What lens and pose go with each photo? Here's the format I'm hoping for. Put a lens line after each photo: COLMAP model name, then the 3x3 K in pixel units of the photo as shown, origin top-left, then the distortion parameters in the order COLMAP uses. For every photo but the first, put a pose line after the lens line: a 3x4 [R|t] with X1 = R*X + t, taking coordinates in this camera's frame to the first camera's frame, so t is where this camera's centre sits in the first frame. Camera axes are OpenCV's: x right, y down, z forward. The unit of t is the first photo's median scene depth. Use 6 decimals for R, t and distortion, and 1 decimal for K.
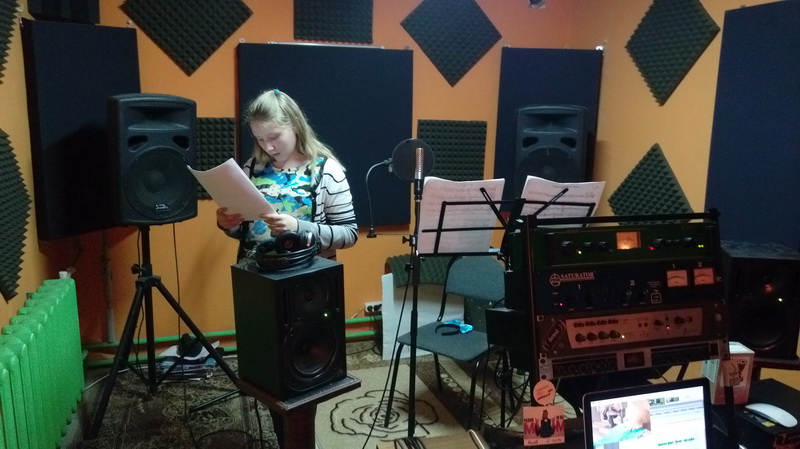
lens RADIAL K [[639.7, 0, 393.7], [0, 639.7, 214.0], [0, 0, 1]] dist [-0.002396, -0.003126]
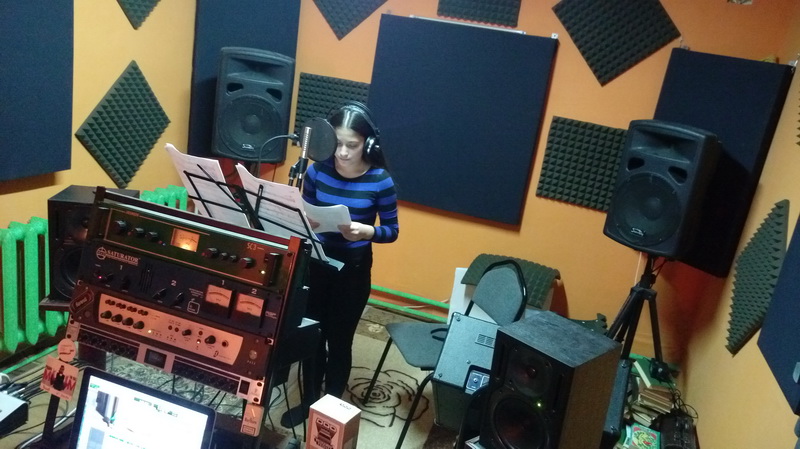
lens RADIAL K [[639.7, 0, 393.7], [0, 639.7, 214.0], [0, 0, 1]] dist [-0.002396, -0.003126]
pose [[0.810951, 0.250956, -0.528563, 0.499636], [-0.231640, 0.967243, 0.103842, -0.075082], [0.537309, 0.038226, 0.842519, 0.162511]]
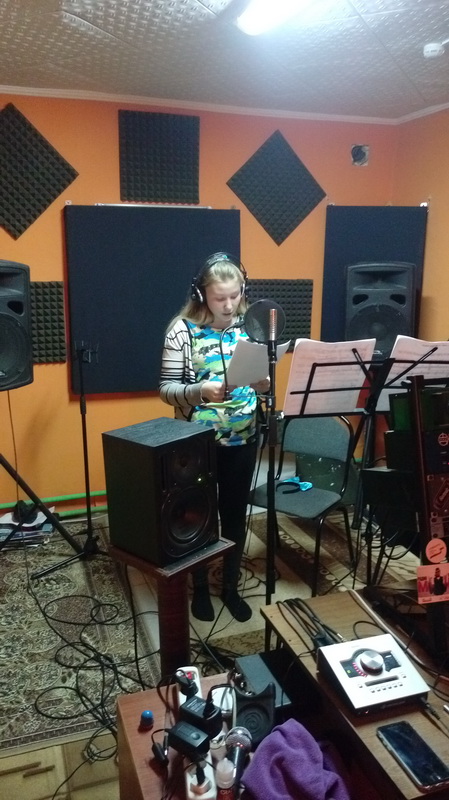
lens RADIAL K [[634.3, 0, 223.4], [0, 634.3, 385.2], [0, 0, 1]] dist [0.003044, 0.000289]
pose [[0.998791, -0.026999, 0.041076, -0.056637], [0.026141, 0.999432, 0.021277, -0.005266], [-0.041627, -0.020177, 0.998929, 0.007417]]
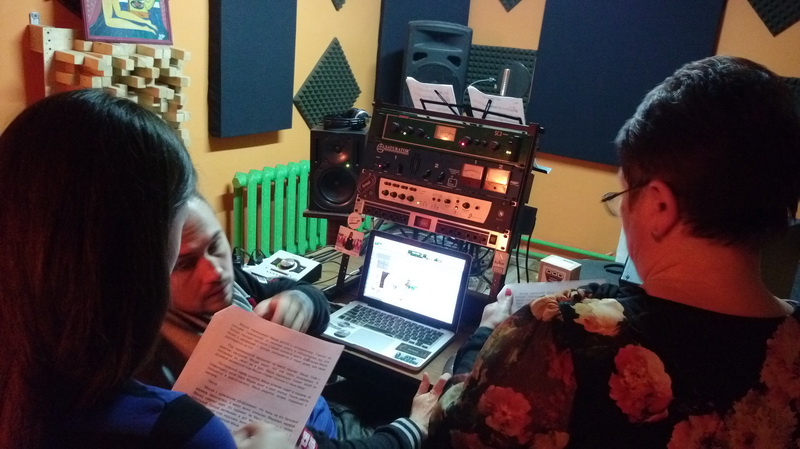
lens RADIAL K [[639.7, 0, 393.7], [0, 639.7, 214.0], [0, 0, 1]] dist [-0.002396, -0.003126]
pose [[0.684108, 0.250842, -0.684890, 0.544829], [-0.198270, 0.967598, 0.156340, 0.007690], [0.701915, 0.028840, 0.711677, 0.009943]]
